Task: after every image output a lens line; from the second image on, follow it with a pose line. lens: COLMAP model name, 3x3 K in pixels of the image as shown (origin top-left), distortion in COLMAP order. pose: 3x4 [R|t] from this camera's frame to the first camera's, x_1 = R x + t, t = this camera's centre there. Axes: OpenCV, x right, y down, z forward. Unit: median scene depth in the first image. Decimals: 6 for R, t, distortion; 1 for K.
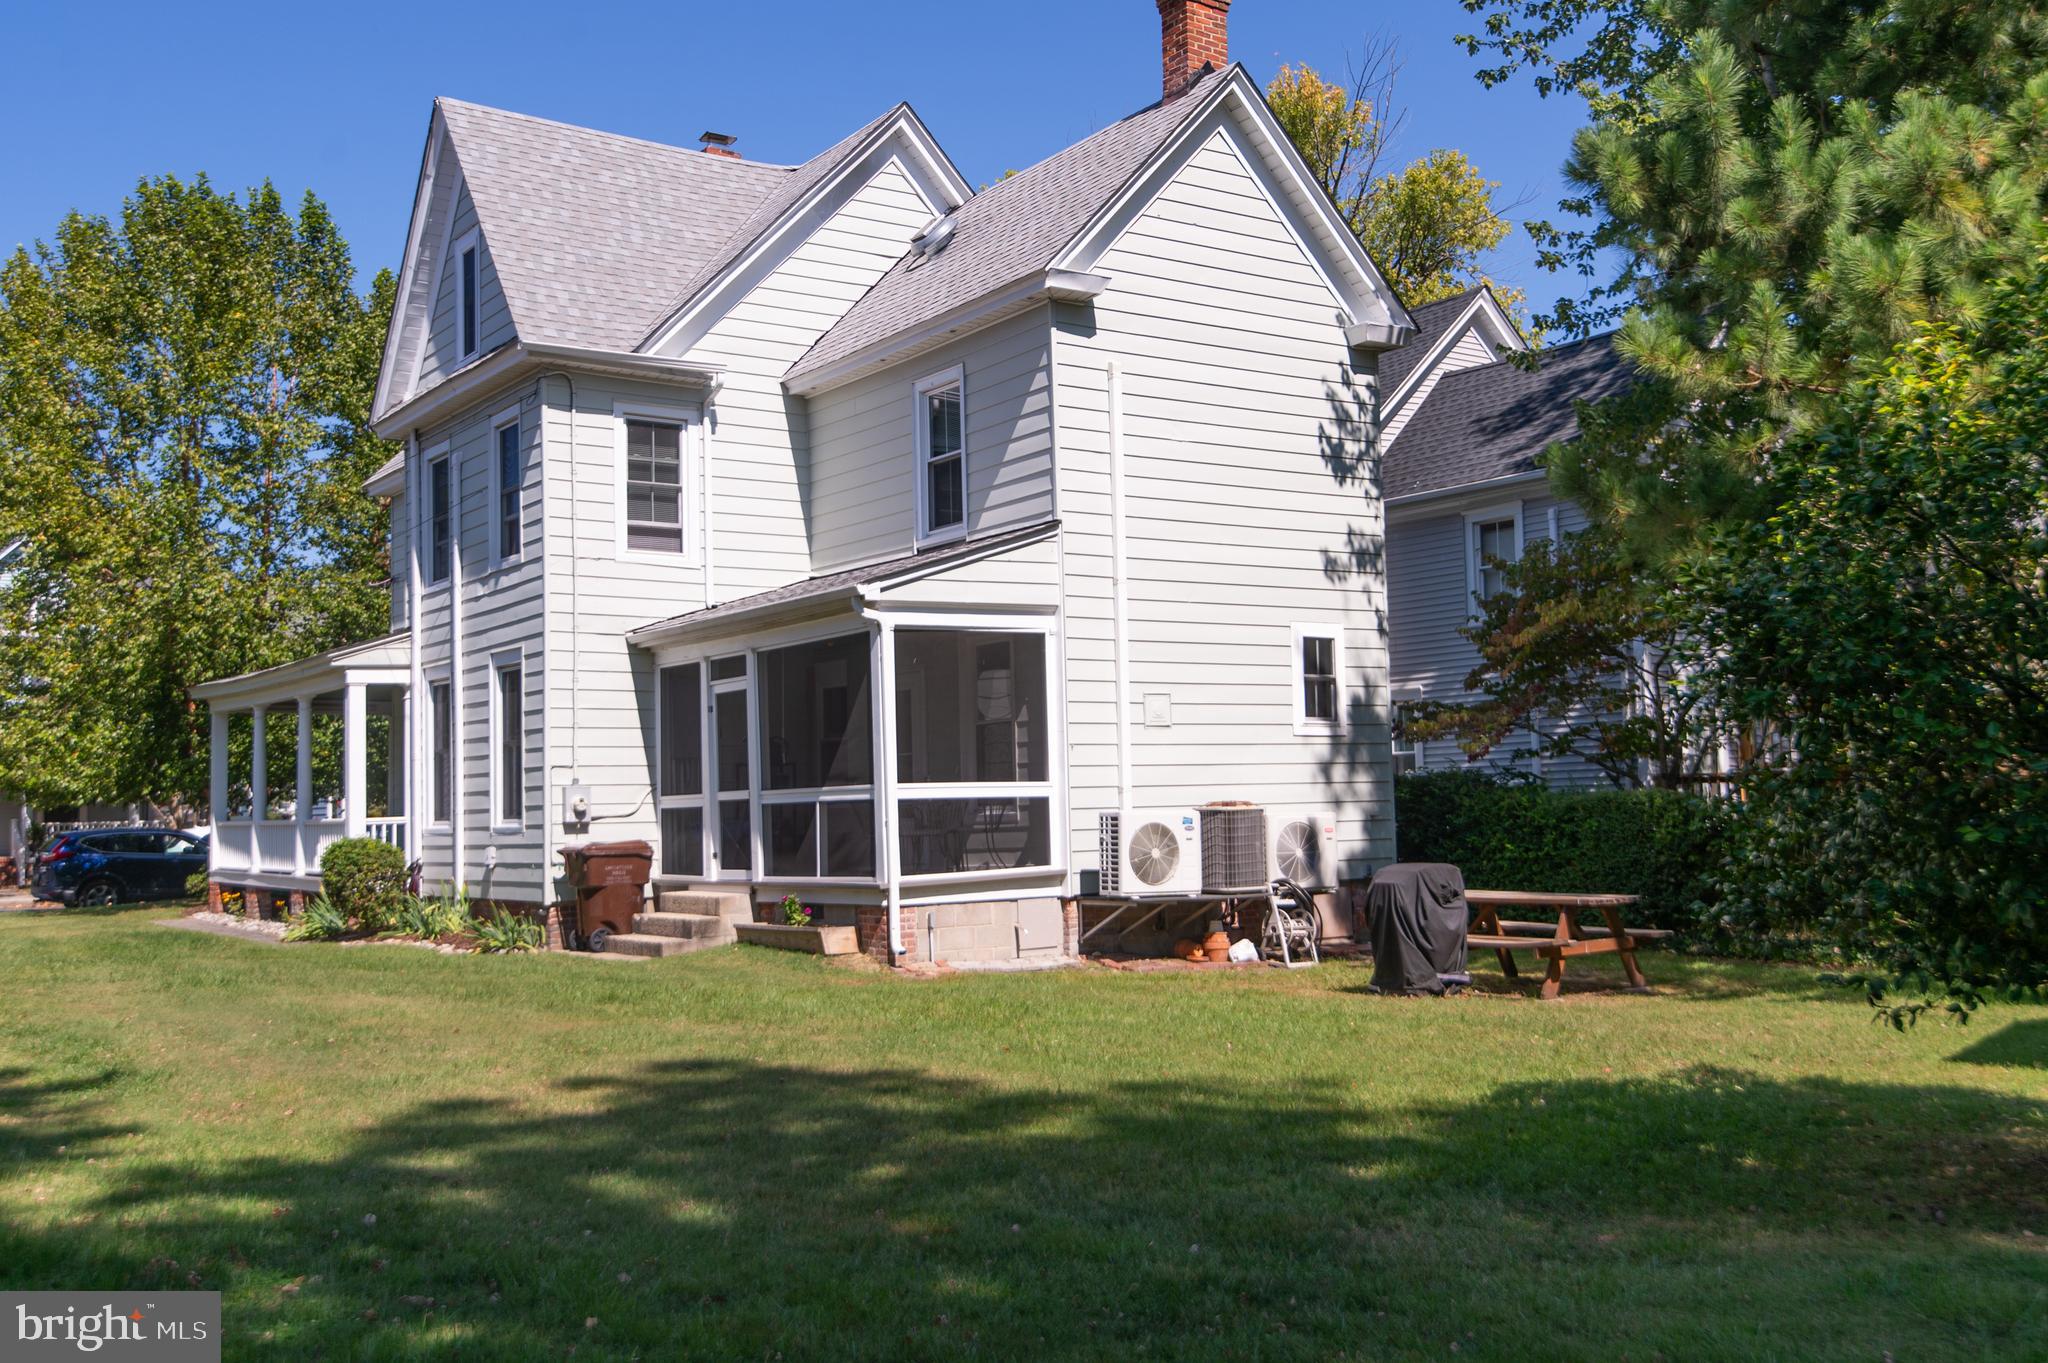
lens RADIAL K [[1925.1, 0, 1024.0], [0, 1925.1, 681.5], [0, 0, 1]] dist [-0.001446, -0.001319]
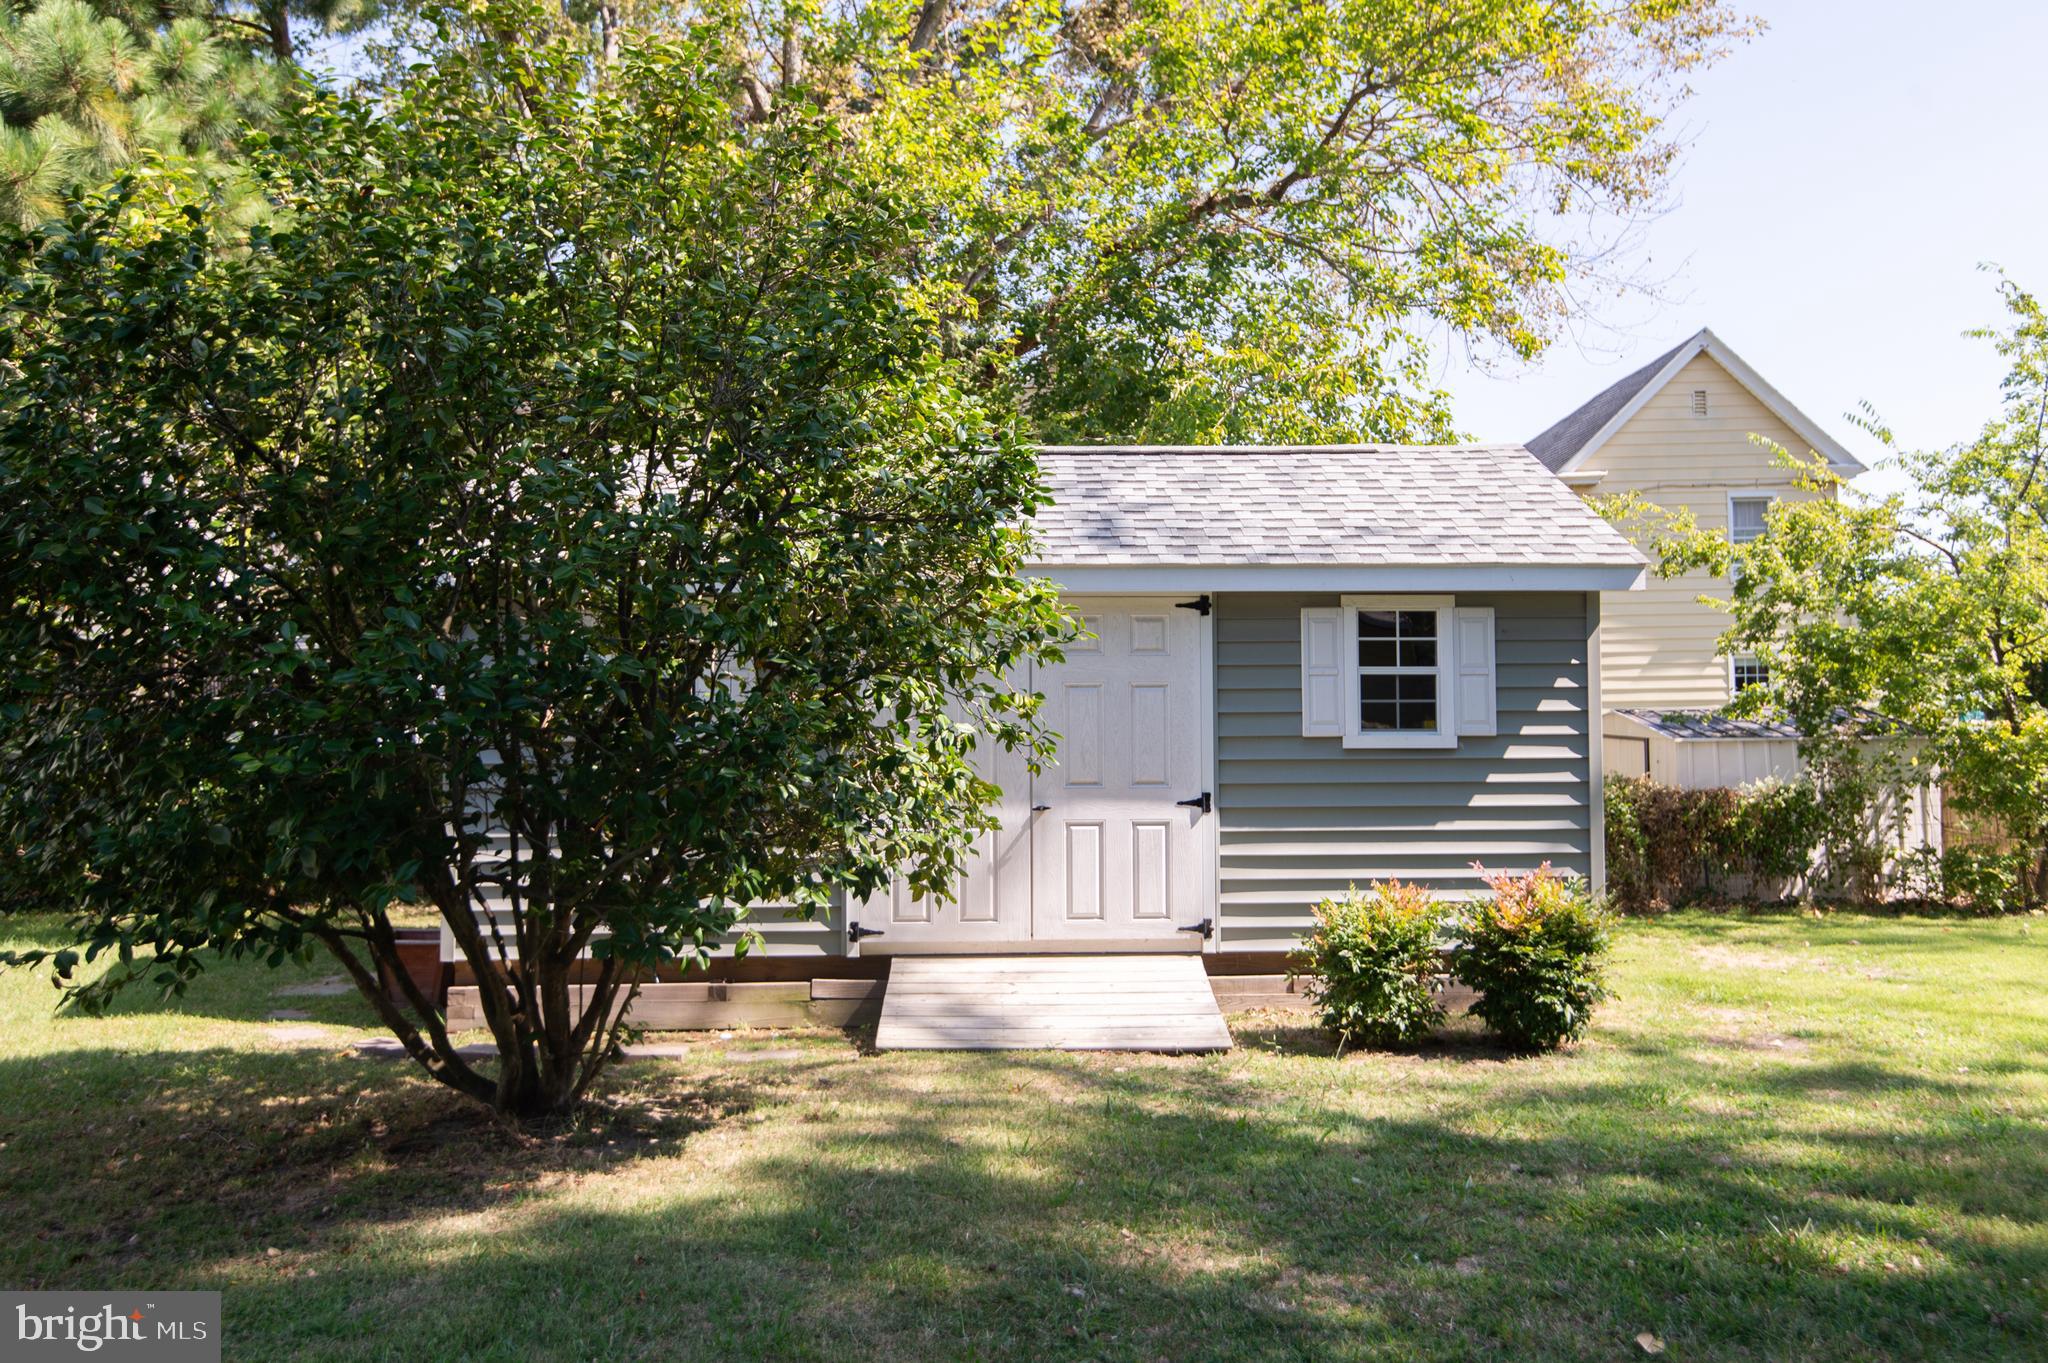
lens RADIAL K [[1602.8, 0, 1024.0], [0, 1602.8, 681.5], [0, 0, 1]] dist [0.006377, 0.005131]
pose [[0.512845, 0.037262, 0.857672, 0.045855], [-0.053388, 0.998508, -0.011457, 0.018260], [-0.856820, -0.039914, 0.514069, 0.190108]]
